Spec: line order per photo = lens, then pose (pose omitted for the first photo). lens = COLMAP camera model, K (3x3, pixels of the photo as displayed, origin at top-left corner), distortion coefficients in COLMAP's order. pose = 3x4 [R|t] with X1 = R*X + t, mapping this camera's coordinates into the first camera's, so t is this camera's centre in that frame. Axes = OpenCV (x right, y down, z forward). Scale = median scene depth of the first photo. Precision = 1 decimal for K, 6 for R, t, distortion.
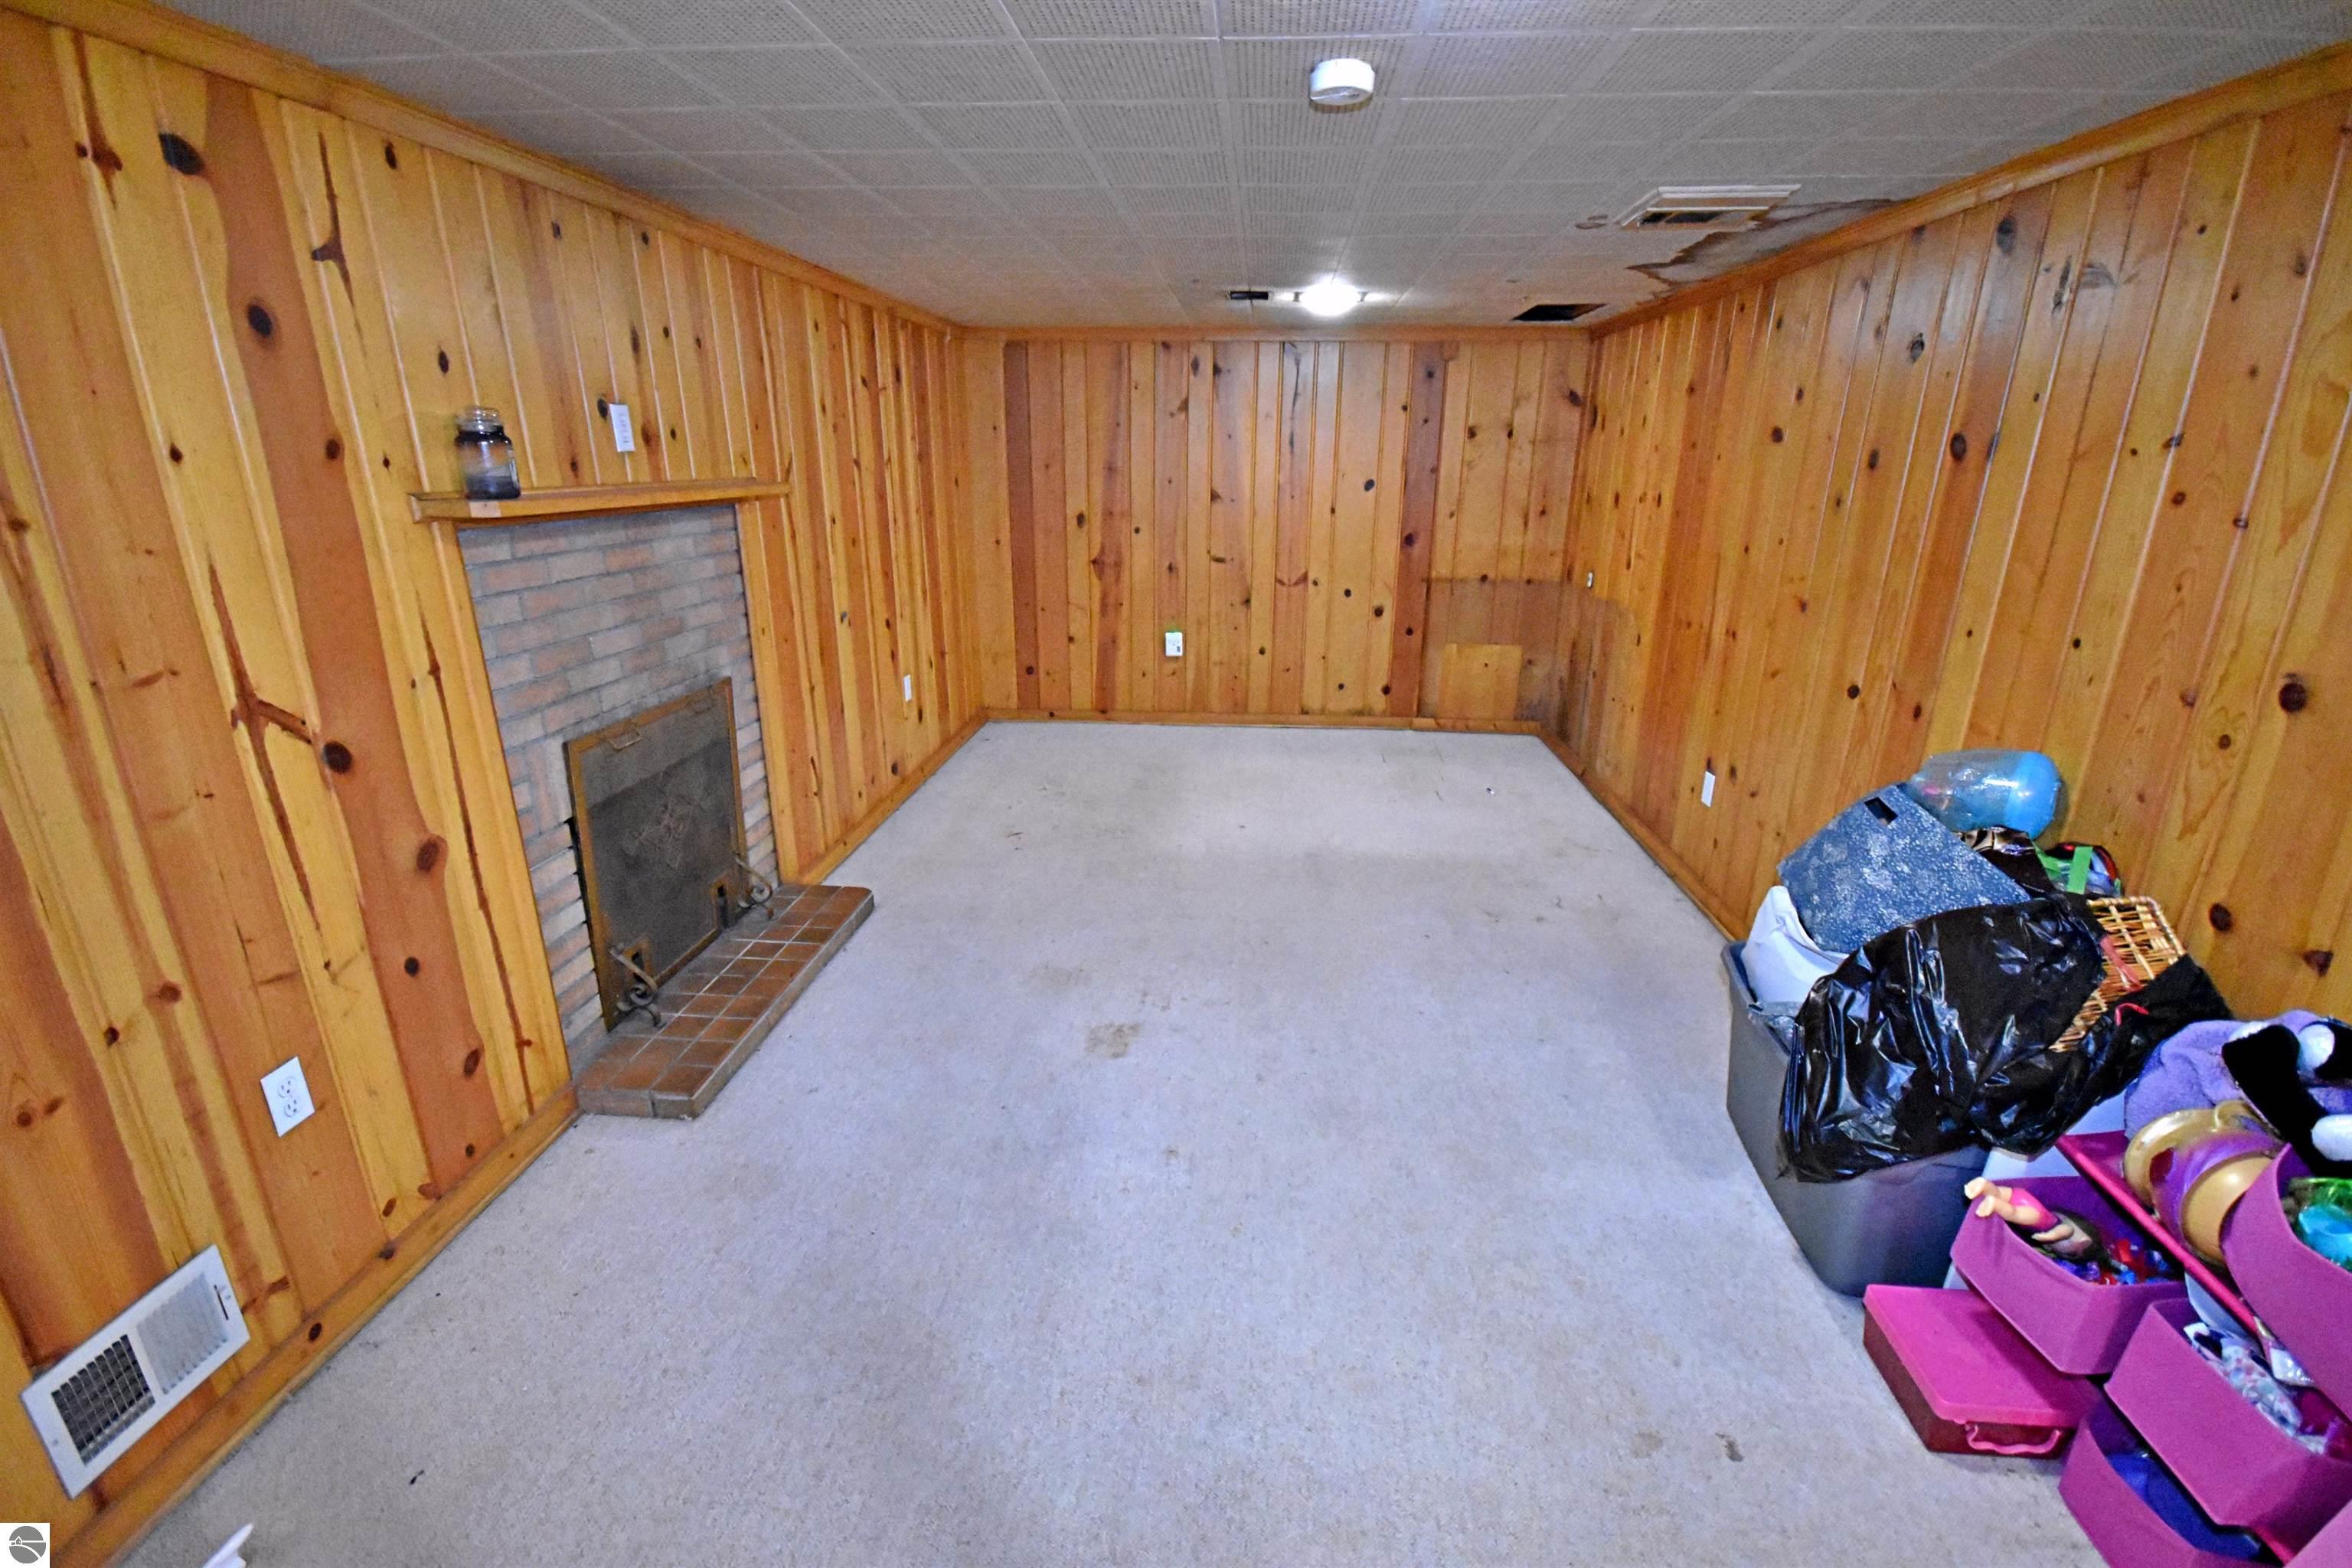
lens RADIAL K [[1031.5, 0, 1178.3], [0, 1031.5, 793.3], [0, 0, 1]] dist [0.000535, 0.000028]
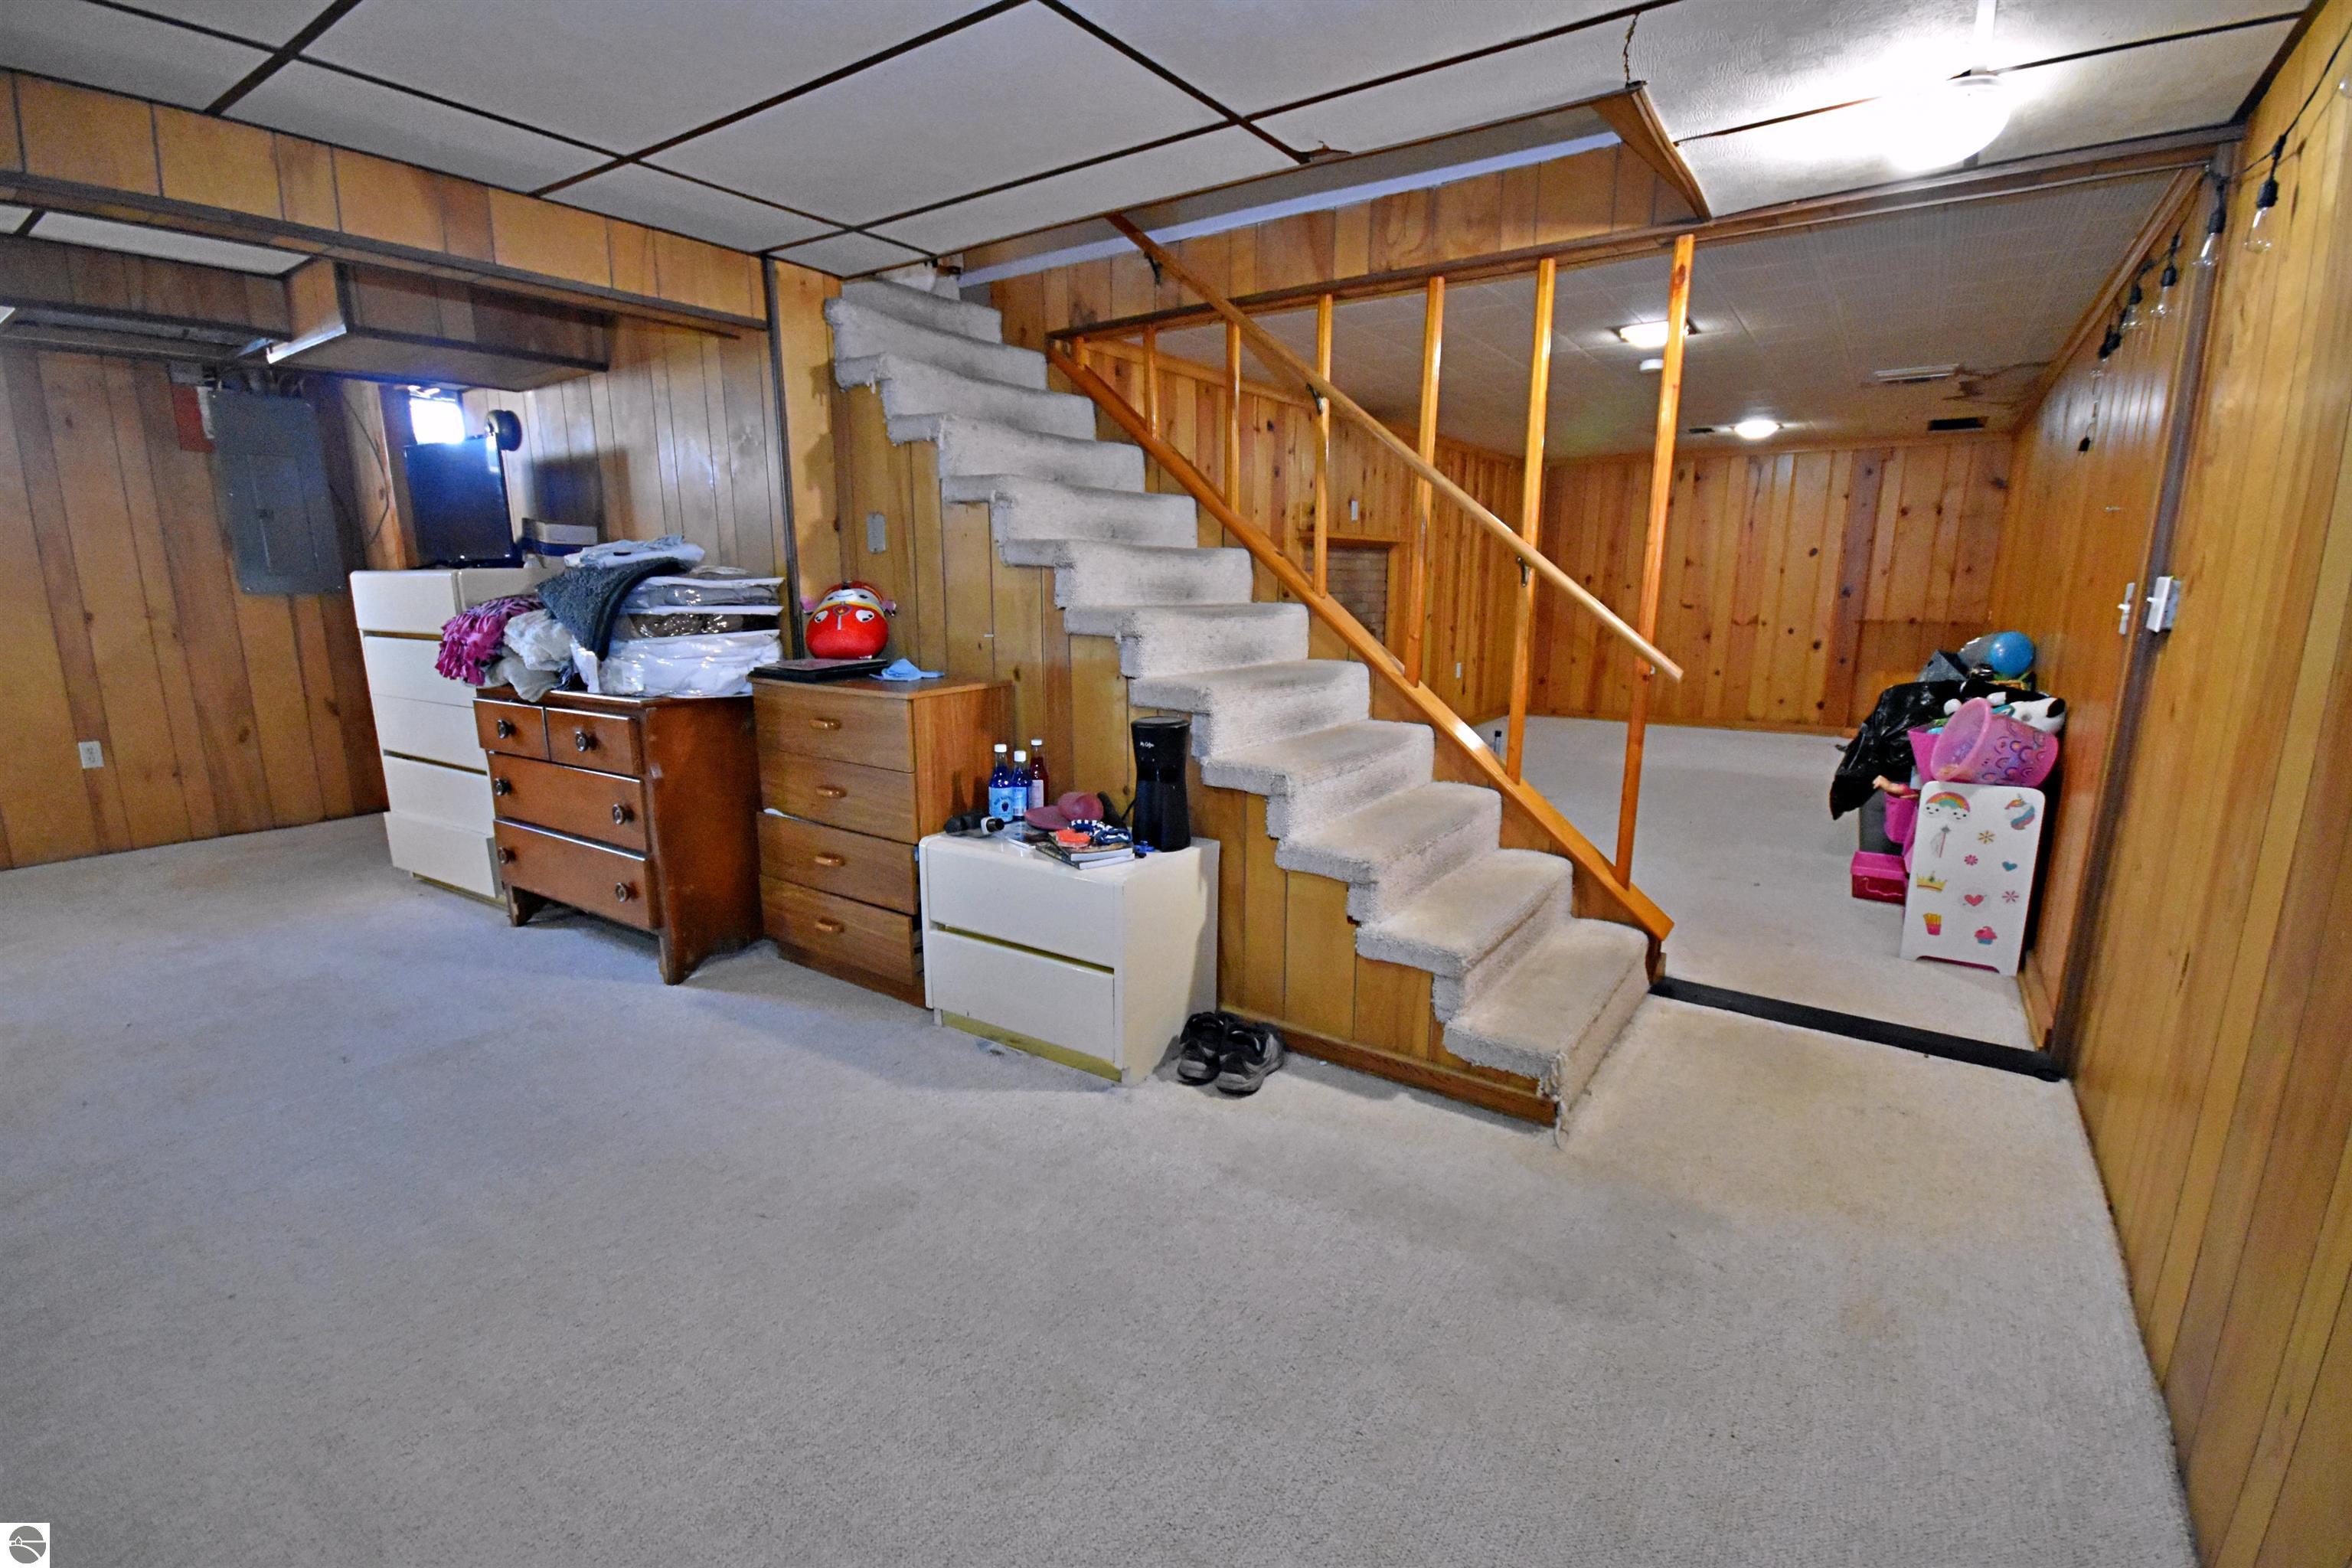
lens RADIAL K [[1031.5, 0, 1178.3], [0, 1031.5, 793.3], [0, 0, 1]] dist [0.000535, 0.000028]
pose [[0.866418, 0.095165, -0.490167, 0.291969], [-0.151772, 0.985415, -0.076955, 0.466220], [0.475695, 0.141069, 0.868225, -1.018043]]
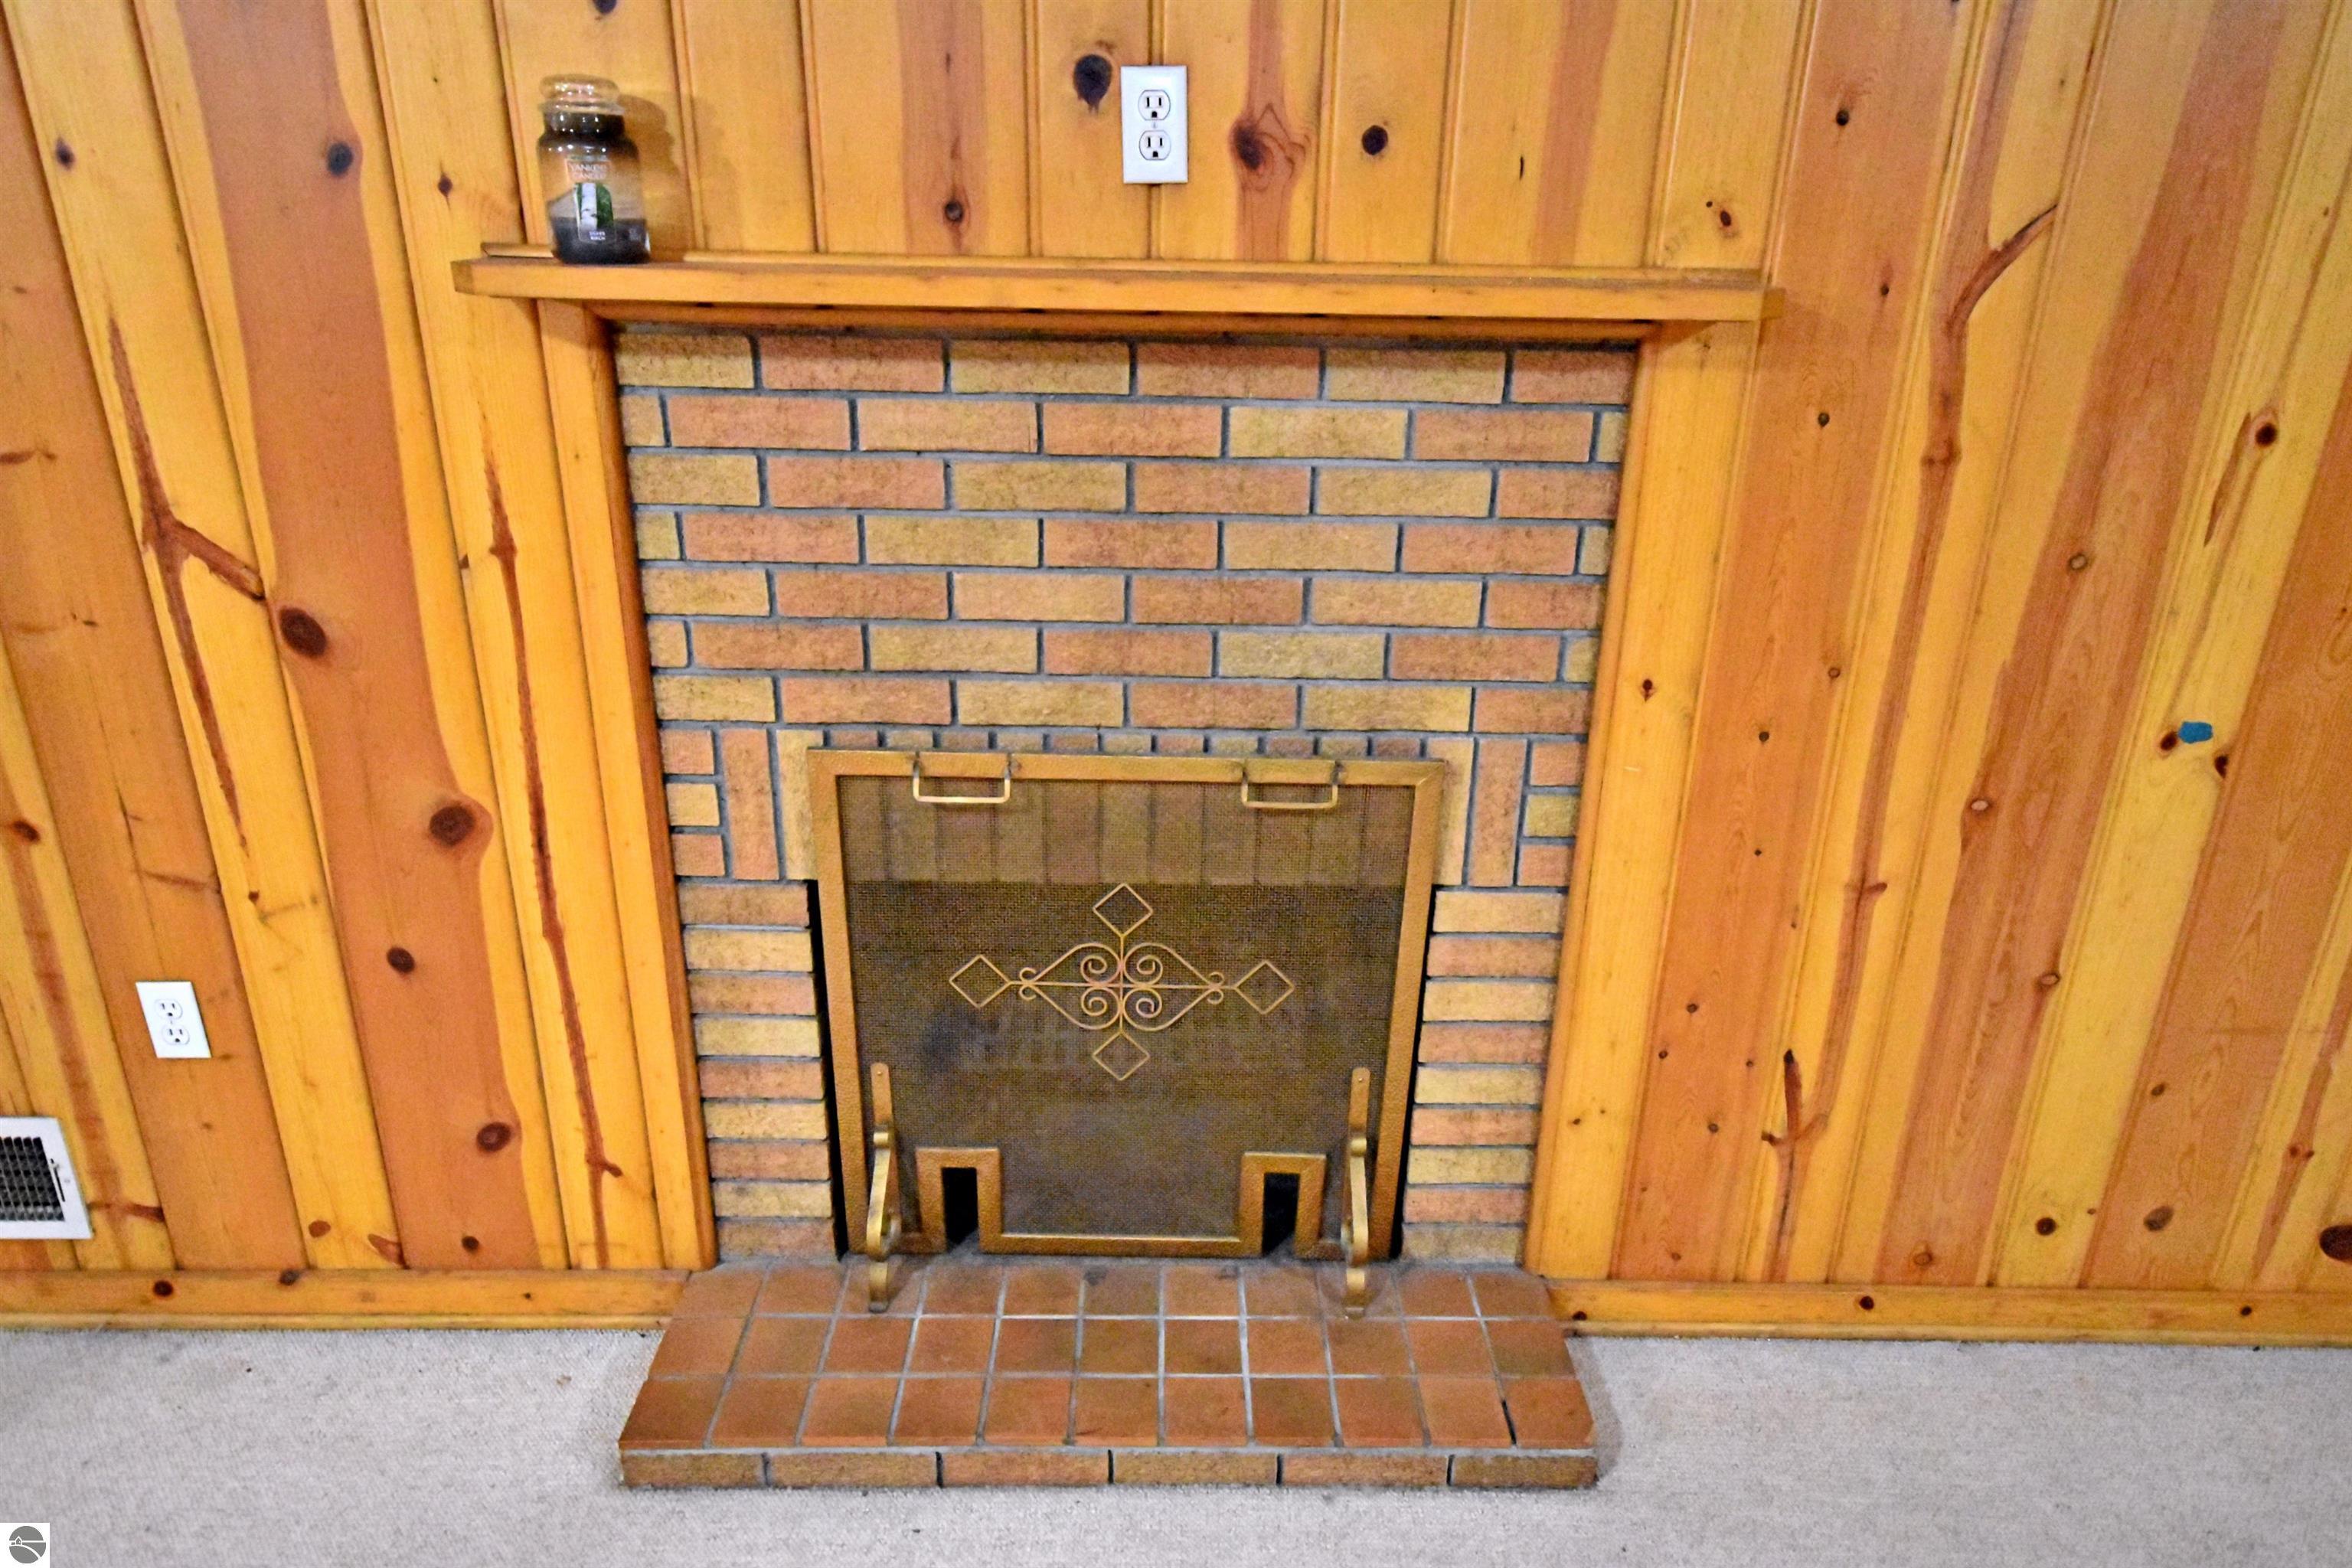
lens RADIAL K [[1523.8, 0, 1176.0], [0, 1523.8, 784.0], [0, 0, 1]] dist [0.022122, 0.001332]
pose [[0.094359, 0.369553, -0.924406, 0.116066], [-0.332816, 0.886834, 0.320561, -0.283185], [0.938259, 0.277409, 0.206674, 0.847149]]
